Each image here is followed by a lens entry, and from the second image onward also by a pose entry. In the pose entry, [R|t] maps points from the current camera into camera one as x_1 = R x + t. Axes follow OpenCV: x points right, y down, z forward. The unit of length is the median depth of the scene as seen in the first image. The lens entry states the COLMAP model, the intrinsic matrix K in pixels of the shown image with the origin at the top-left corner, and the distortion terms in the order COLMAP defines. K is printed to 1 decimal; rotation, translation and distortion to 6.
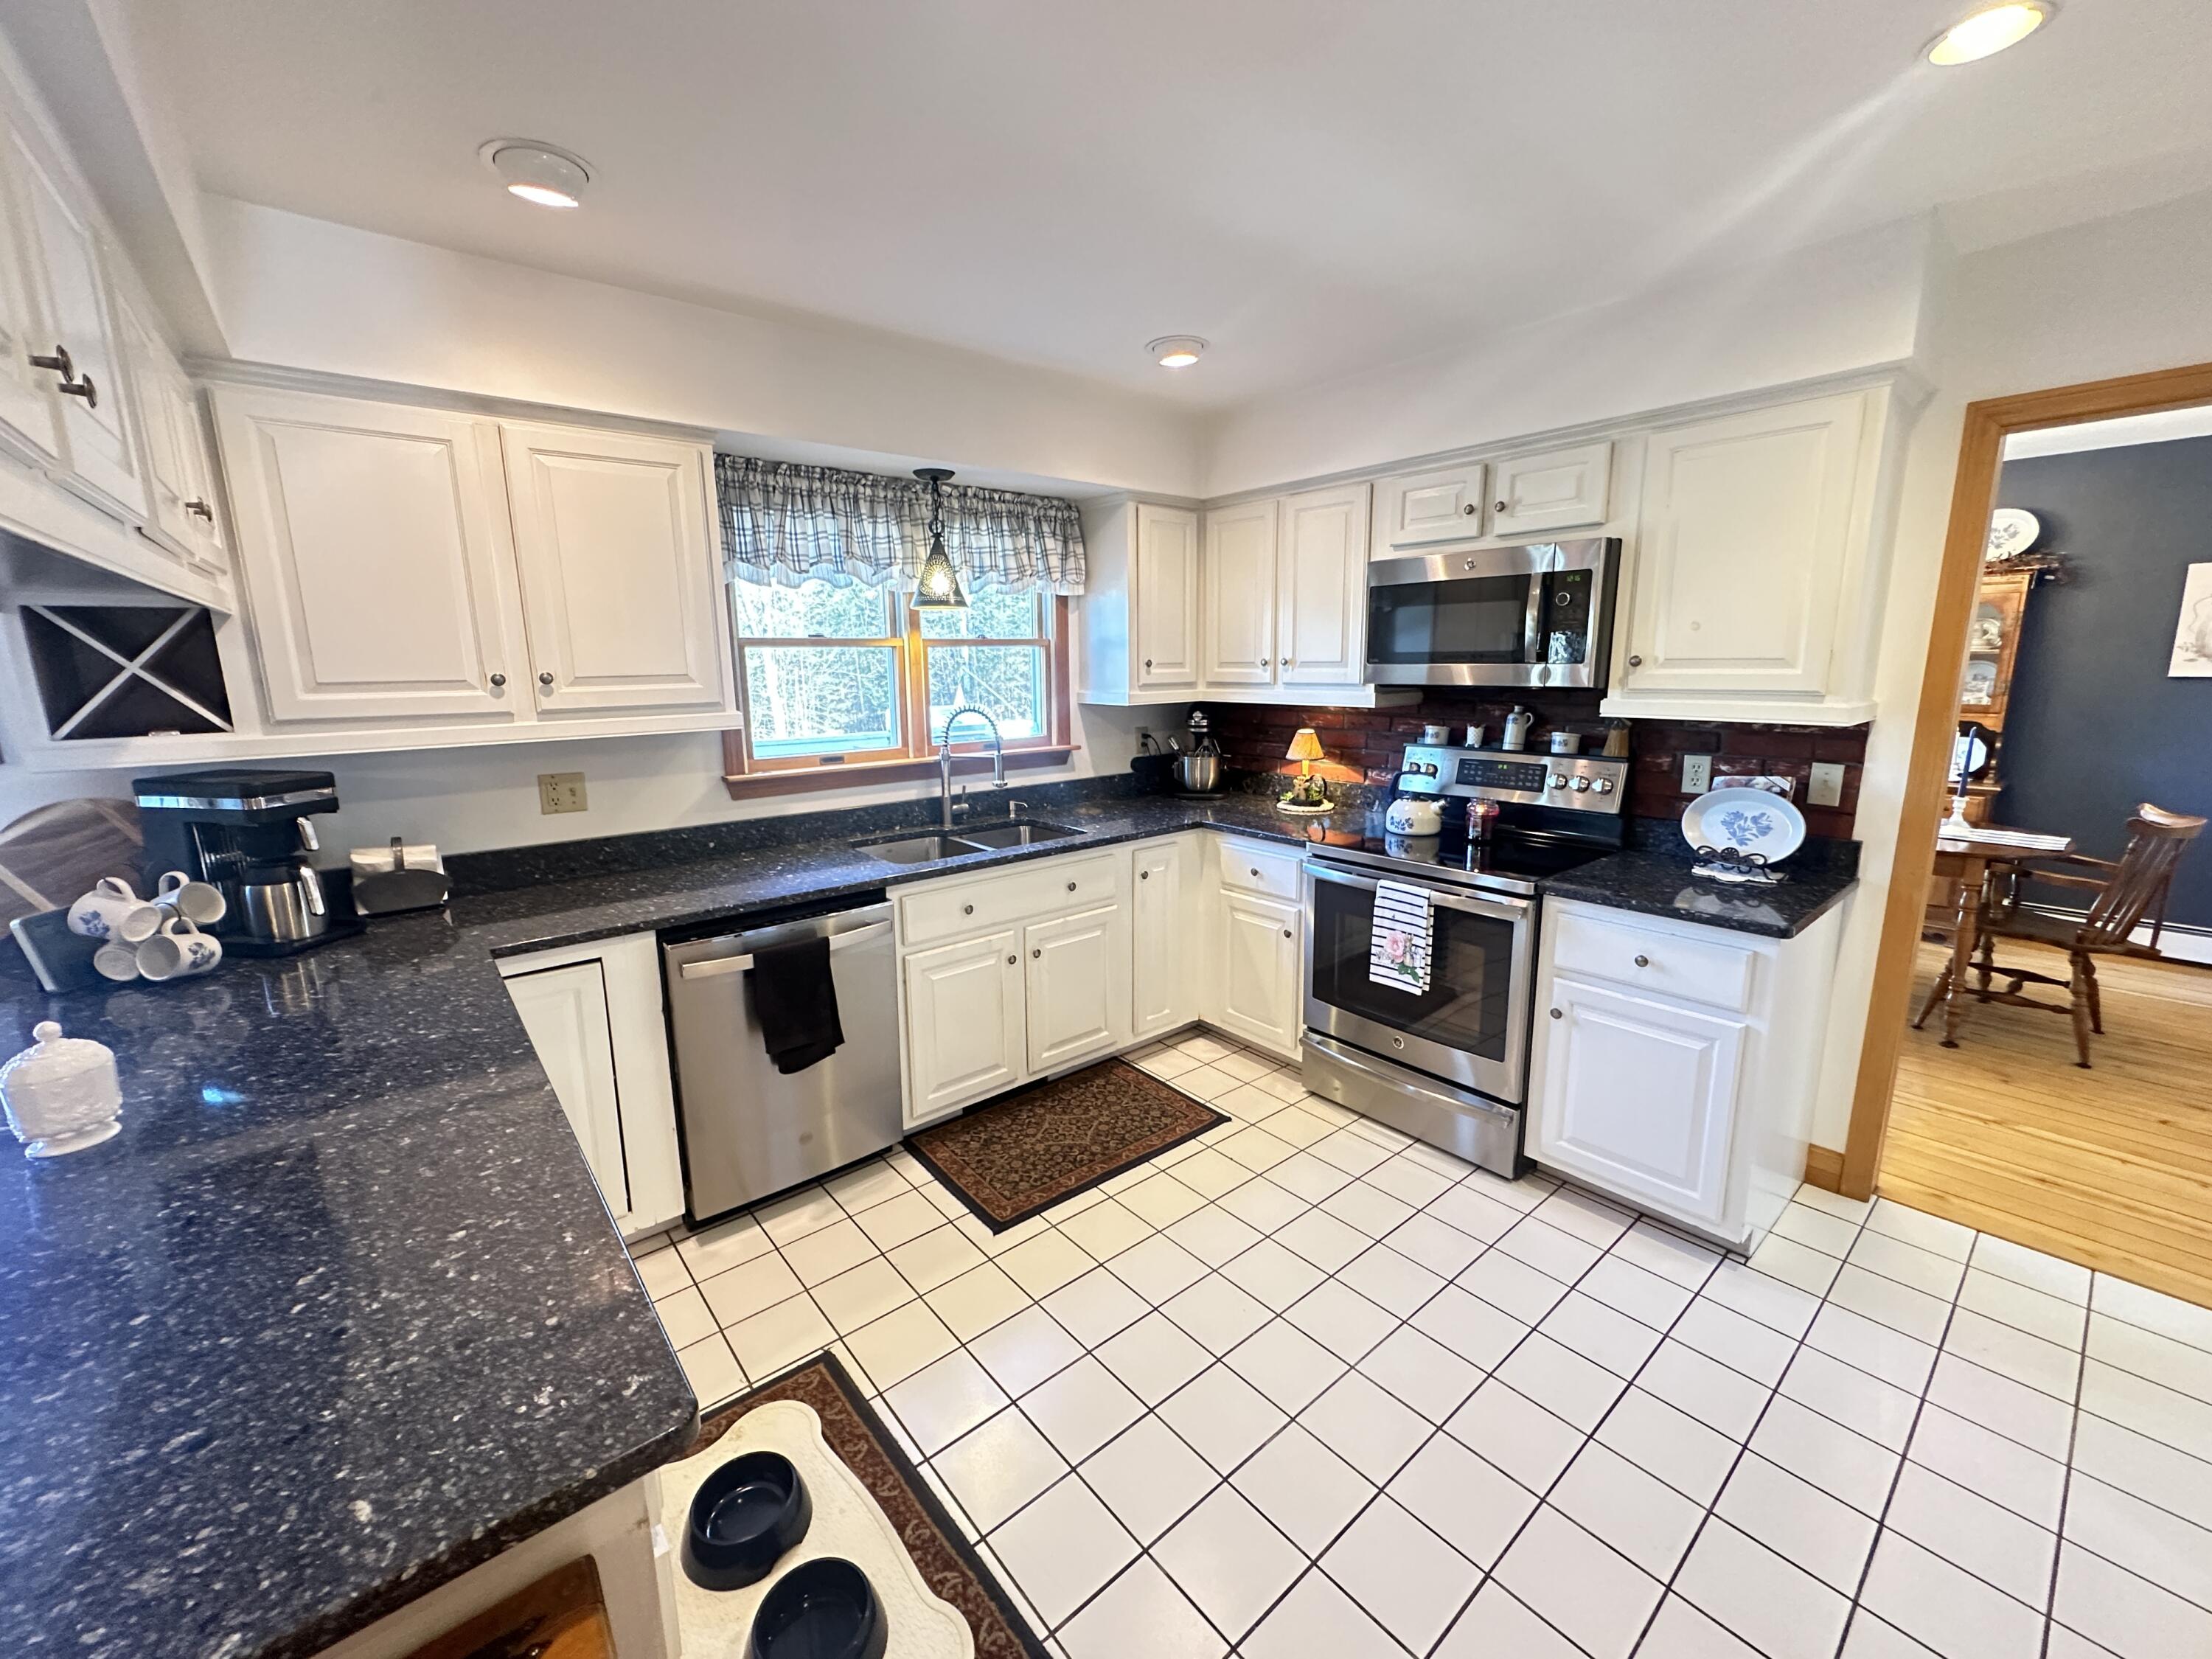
lens RADIAL K [[882.8, 0, 1105.8], [0, 882.8, 826.7], [0, 0, 1]] dist [0.002966, -0.000899]
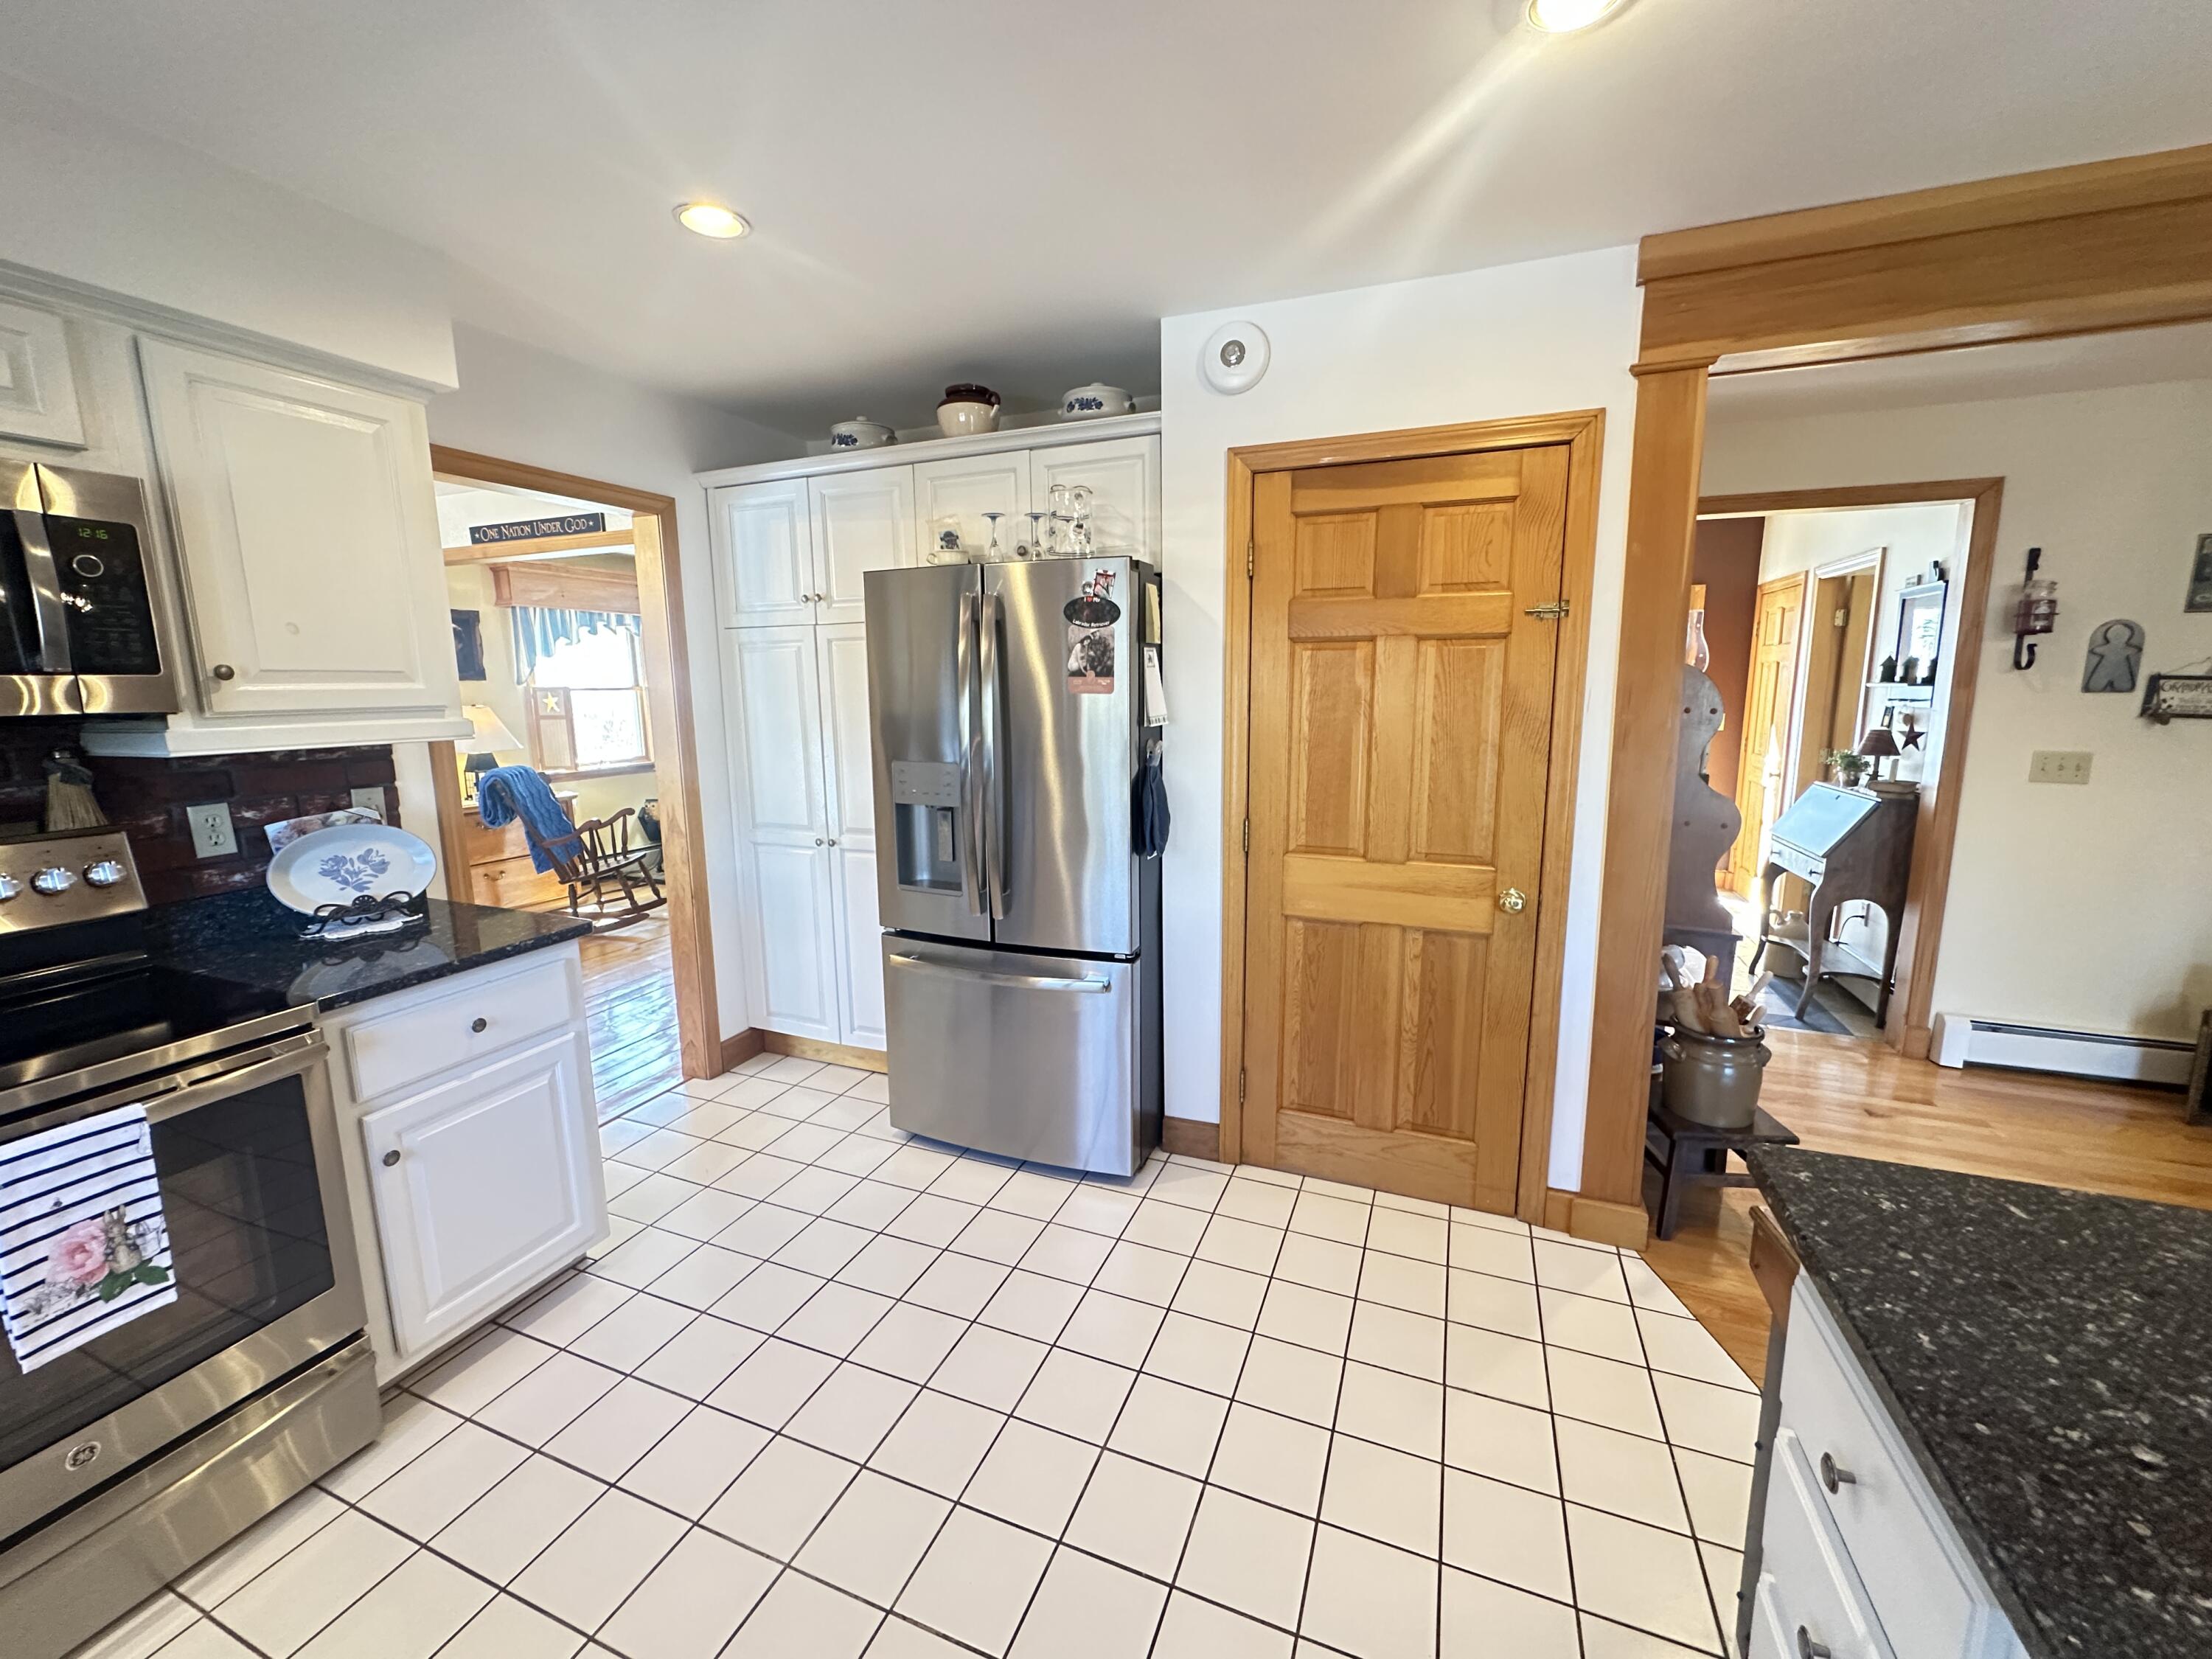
lens RADIAL K [[882.8, 0, 1108.5], [0, 882.8, 824.1], [0, 0, 1]] dist [0.002966, -0.000899]
pose [[-0.469901, -0.124047, 0.873960, -0.347629], [0.183868, 0.954605, 0.234353, -0.106003], [-0.863357, 0.270816, -0.425762, 0.708692]]
